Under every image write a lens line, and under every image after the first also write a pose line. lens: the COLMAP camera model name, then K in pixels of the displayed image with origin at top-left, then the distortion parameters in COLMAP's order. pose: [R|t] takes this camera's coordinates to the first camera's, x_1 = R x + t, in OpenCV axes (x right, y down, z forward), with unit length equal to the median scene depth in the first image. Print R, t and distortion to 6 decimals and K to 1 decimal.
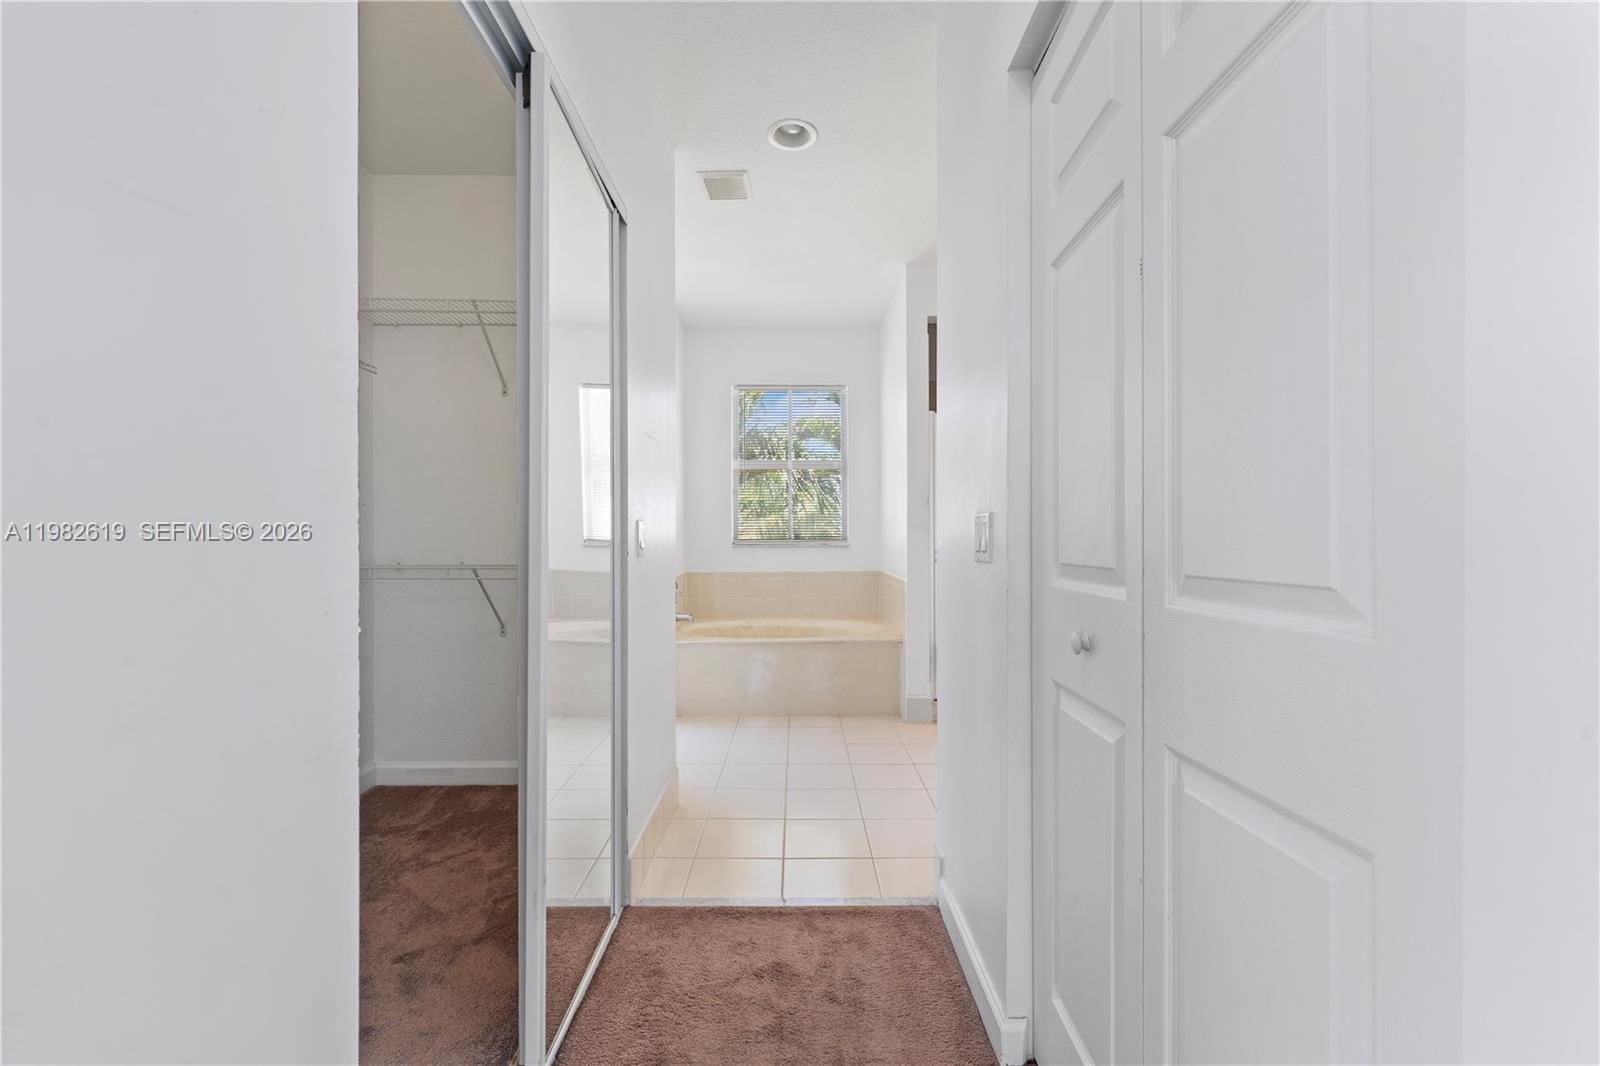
lens RADIAL K [[652.1, 0, 801.3], [0, 652.1, 531.2], [0, 0, 1]] dist [0.000687, -0.001541]
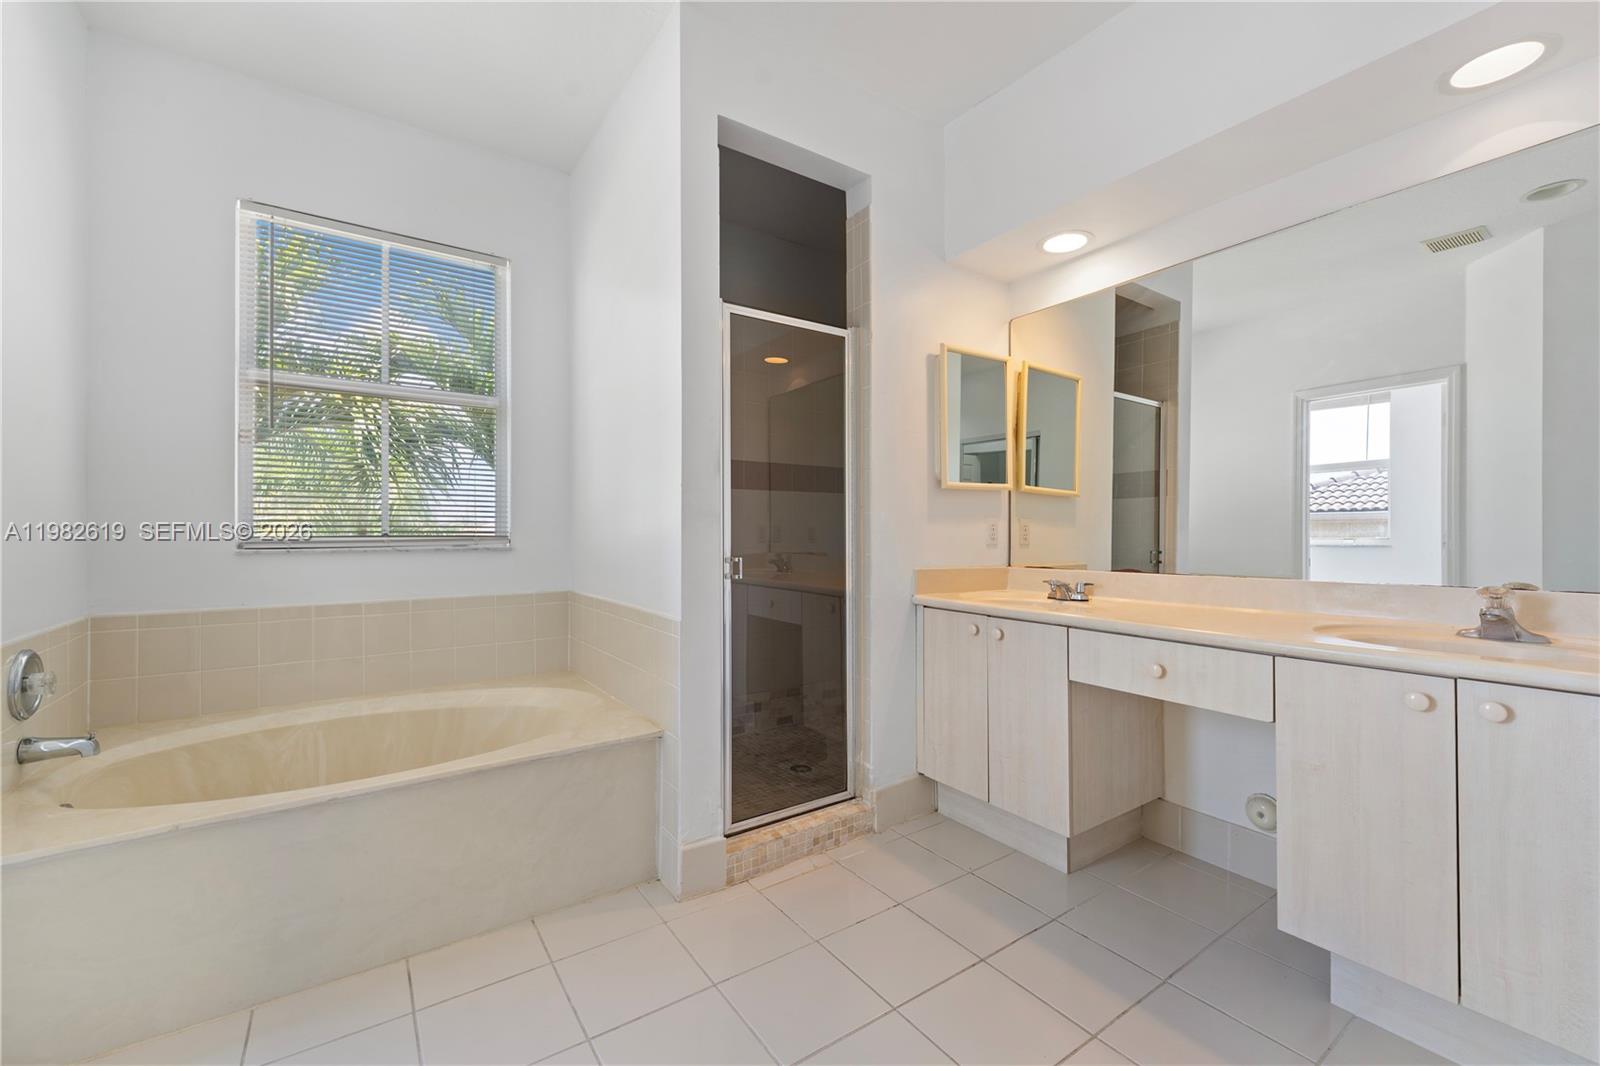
lens RADIAL K [[652.1, 0, 793.3], [0, 652.1, 537.6], [0, 0, 1]] dist [0.000687, -0.001541]
pose [[0.832797, -0.005242, 0.553553, -0.032644], [0.001383, 0.999972, 0.007388, 0.008470], [-0.553576, -0.005388, 0.832781, 0.405970]]
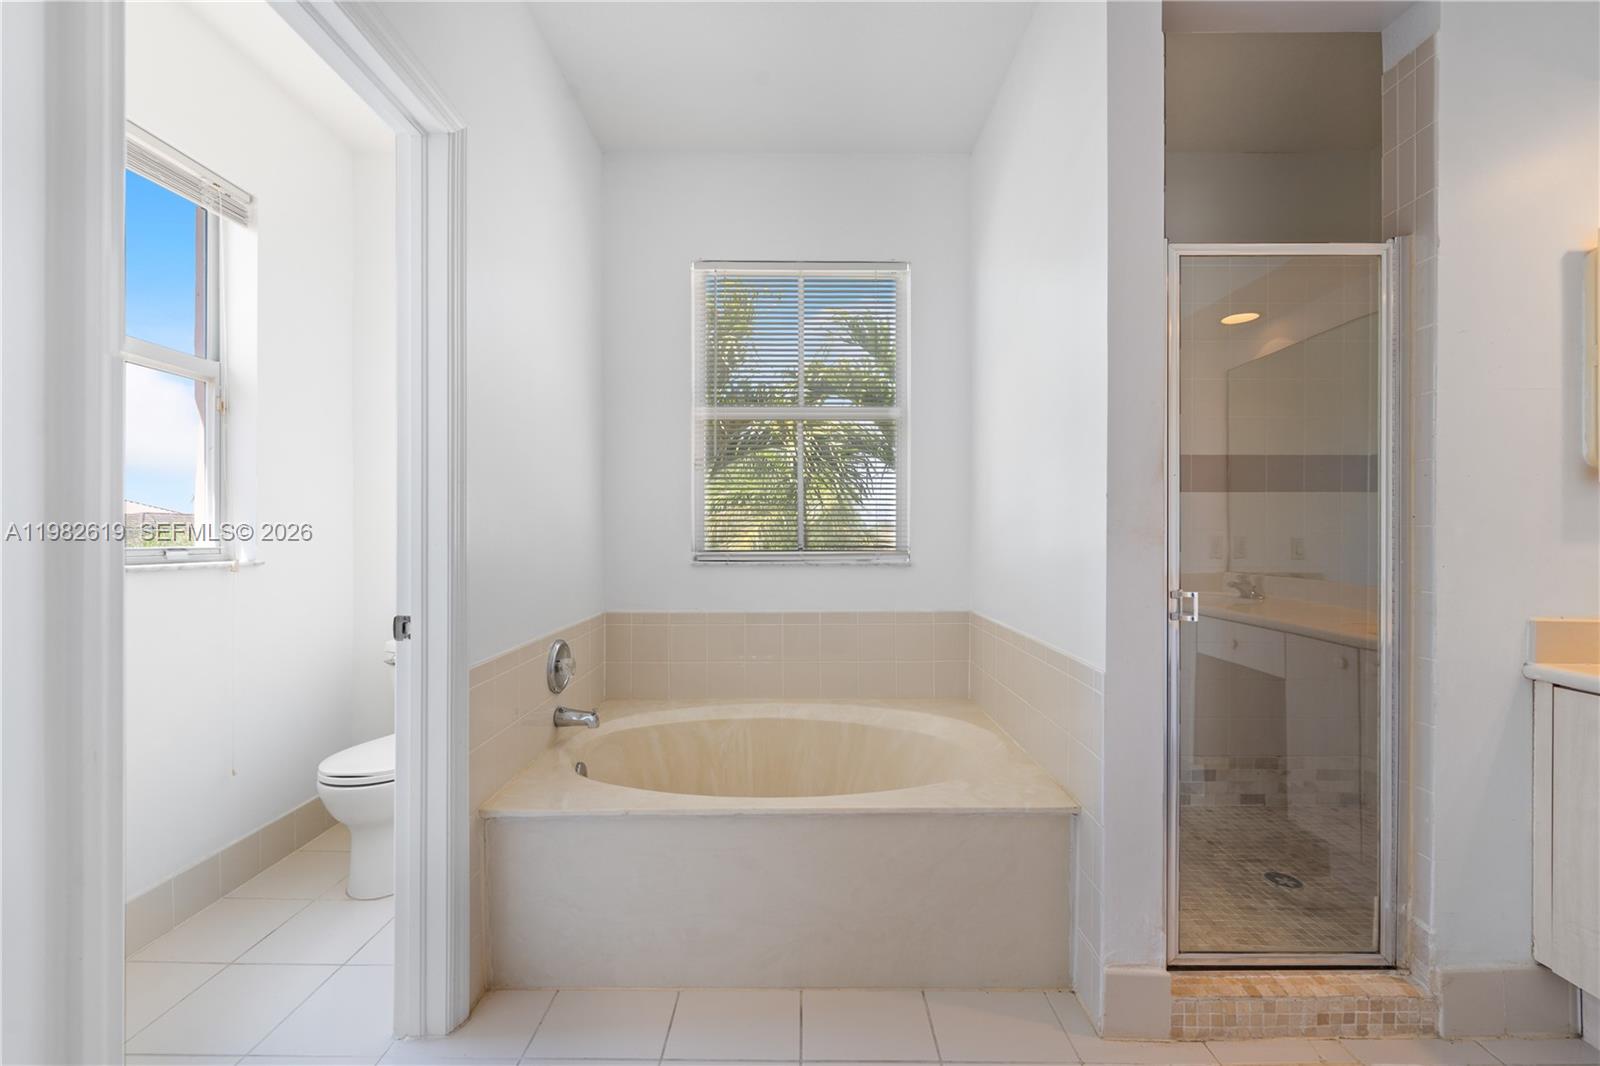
lens RADIAL K [[652.1, 0, 803.1], [0, 652.1, 537.1], [0, 0, 1]] dist [0.000687, -0.001541]
pose [[0.999951, -0.001391, -0.009797, -0.009183], [0.001418, 0.999995, 0.002746, -0.001530], [0.009794, -0.002760, 0.999948, 0.465398]]
